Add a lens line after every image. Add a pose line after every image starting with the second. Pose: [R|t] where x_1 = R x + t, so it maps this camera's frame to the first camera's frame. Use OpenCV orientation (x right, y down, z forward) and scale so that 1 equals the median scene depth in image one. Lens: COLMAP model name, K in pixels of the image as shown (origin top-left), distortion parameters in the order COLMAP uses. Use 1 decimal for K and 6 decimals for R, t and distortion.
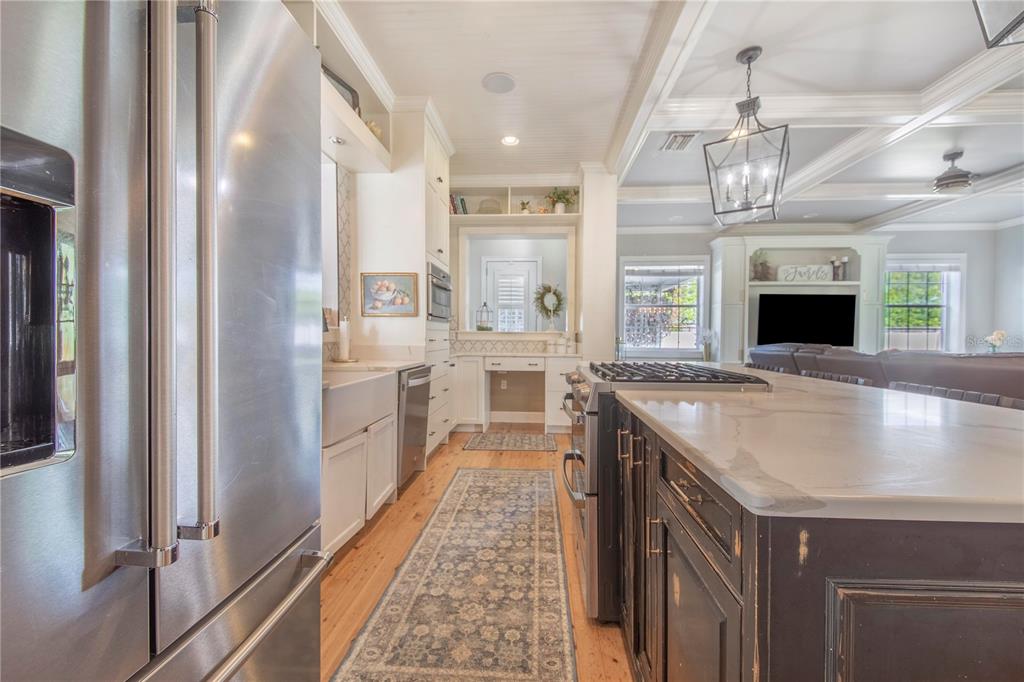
lens RADIAL K [[390.7, 0, 515.3], [0, 390.7, 336.2], [0, 0, 1]] dist [0.019946, -0.000278]
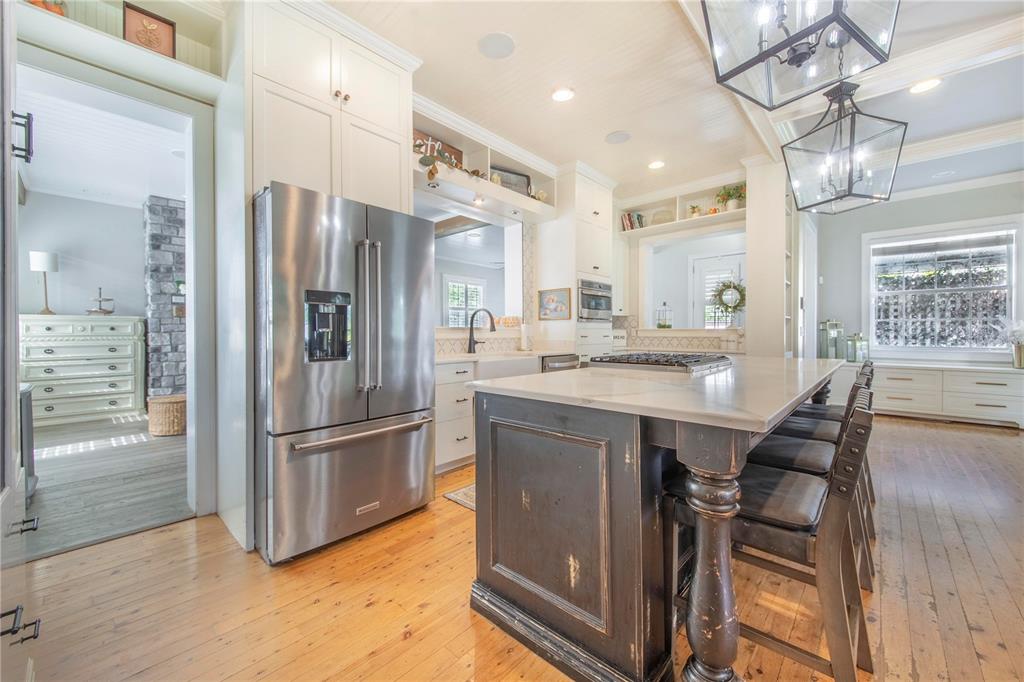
lens RADIAL K [[390.7, 0, 515.3], [0, 390.7, 336.2], [0, 0, 1]] dist [0.019946, -0.000278]
pose [[0.773062, 0.000924, -0.634330, 0.342834], [0.005161, 0.999957, 0.007746, -0.001499], [0.634309, -0.009262, 0.773024, -0.141495]]
